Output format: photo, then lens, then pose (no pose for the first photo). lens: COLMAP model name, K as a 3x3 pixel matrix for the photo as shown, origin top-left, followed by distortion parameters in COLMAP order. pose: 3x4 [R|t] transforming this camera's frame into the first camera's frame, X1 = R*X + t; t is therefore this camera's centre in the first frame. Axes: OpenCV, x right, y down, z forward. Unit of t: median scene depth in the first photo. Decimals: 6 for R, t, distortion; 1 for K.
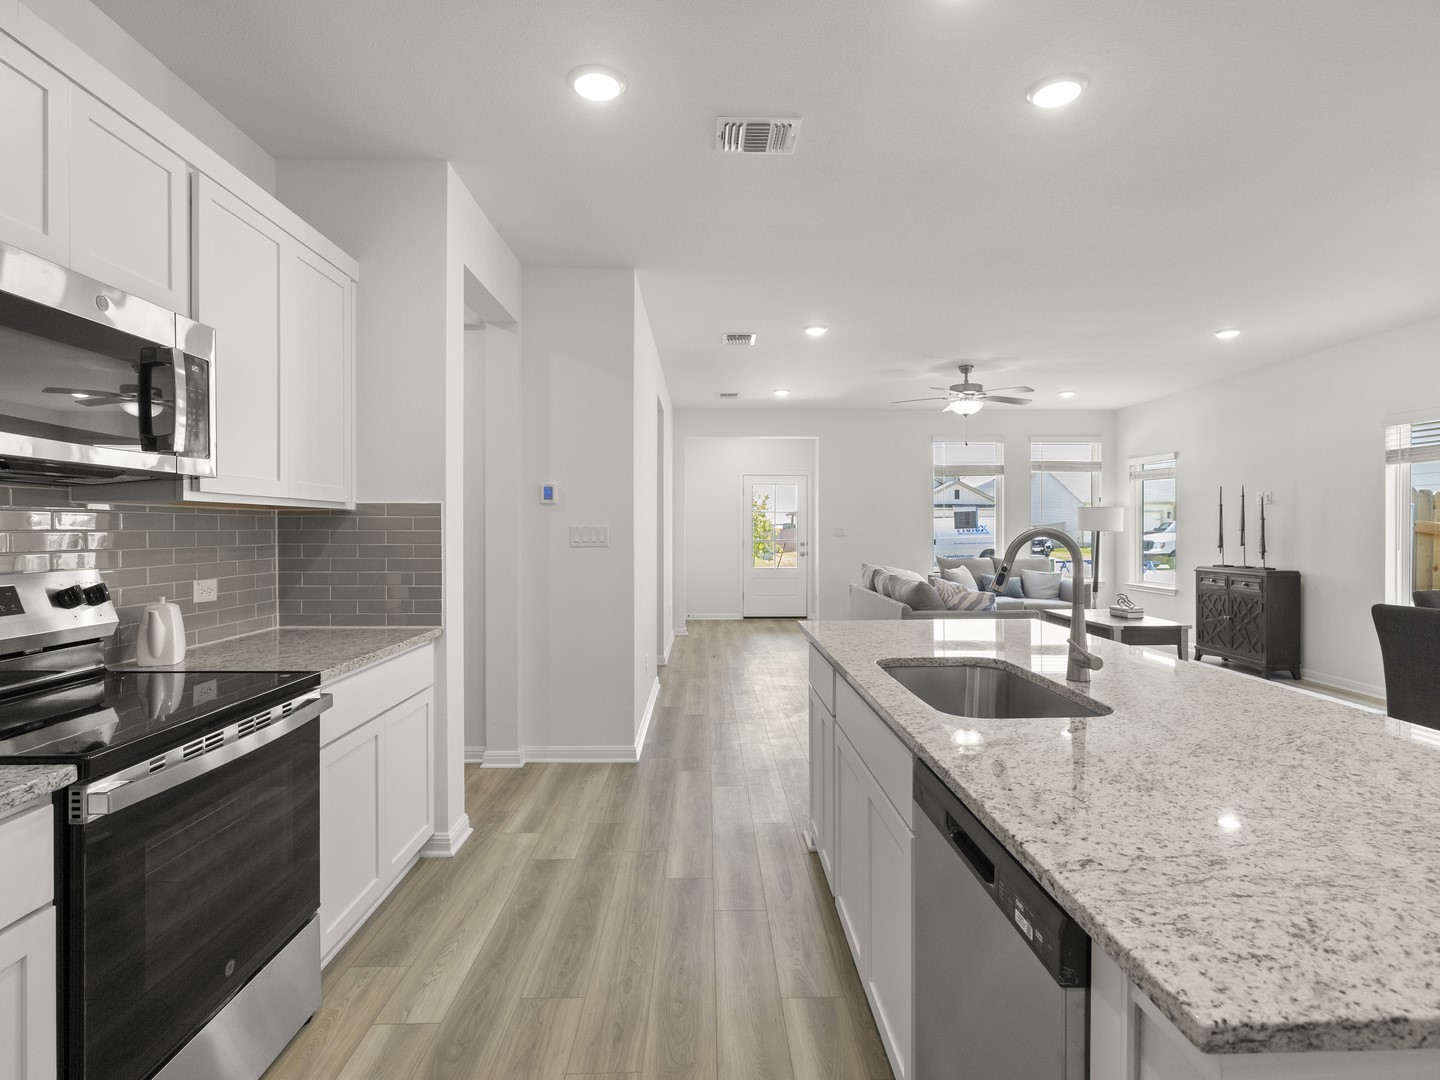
lens RADIAL K [[1017.7, 0, 719.8], [0, 1017.7, 538.9], [0, 0, 1]] dist [-0.042617, 0.002104]
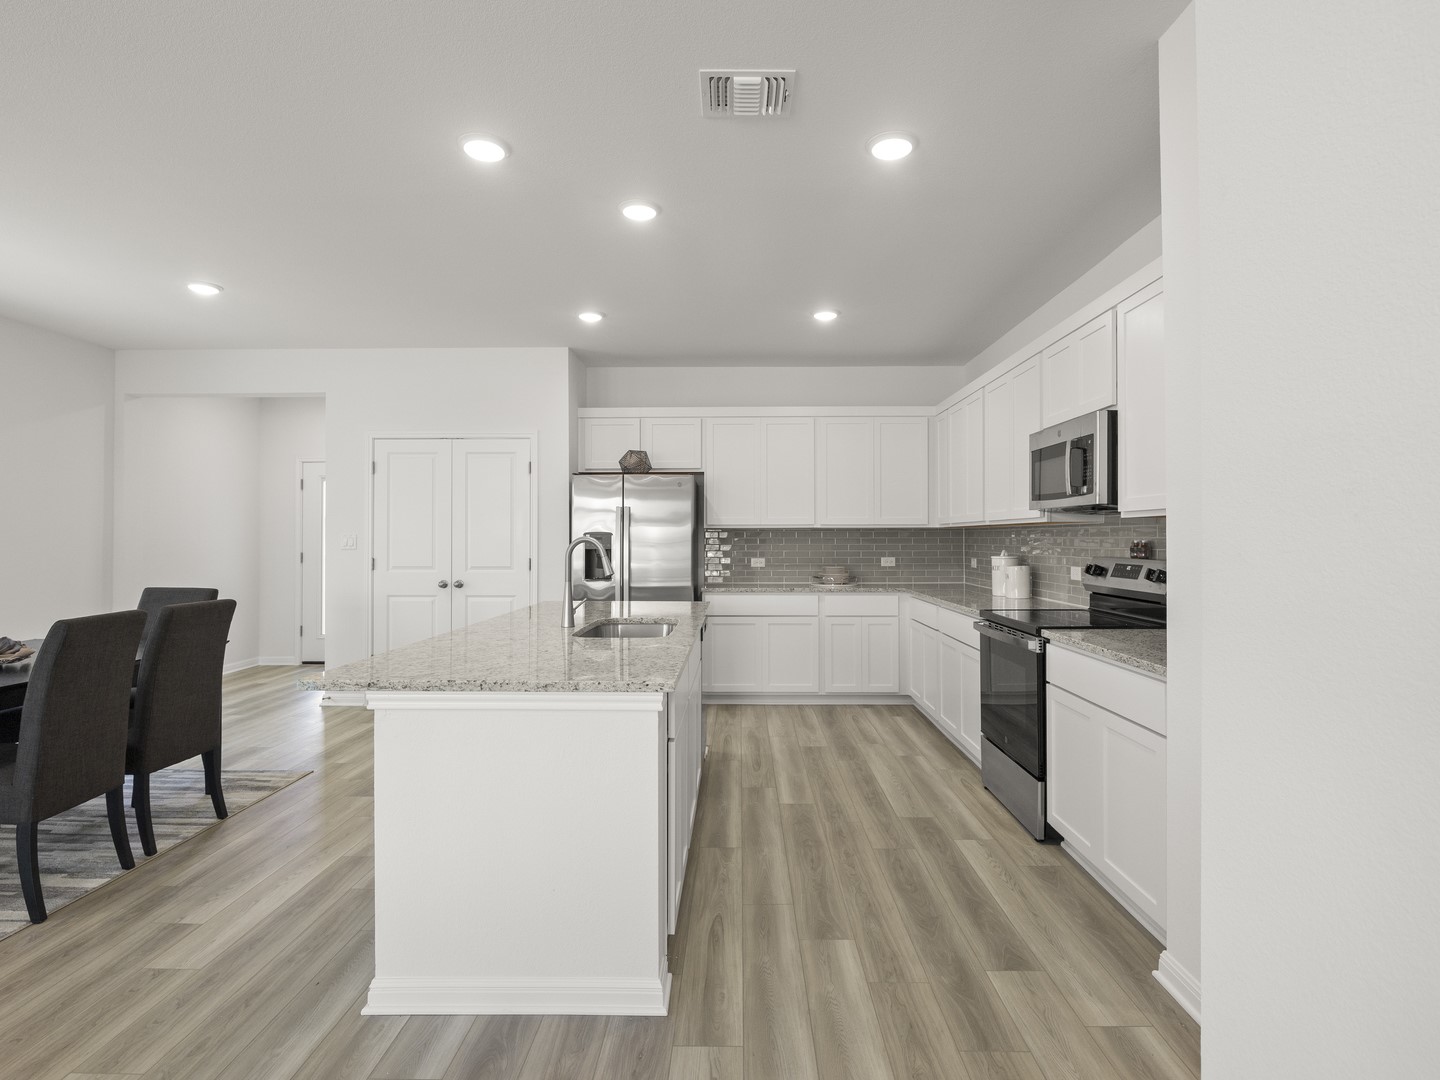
lens RADIAL K [[1017.7, 0, 721.2], [0, 1017.7, 537.7], [0, 0, 1]] dist [-0.042617, 0.002104]
pose [[-0.999453, 0.005196, 0.032649, 0.035471], [0.005437, 0.999959, 0.007302, -0.018444], [-0.032610, 0.007476, -0.999440, 2.238972]]
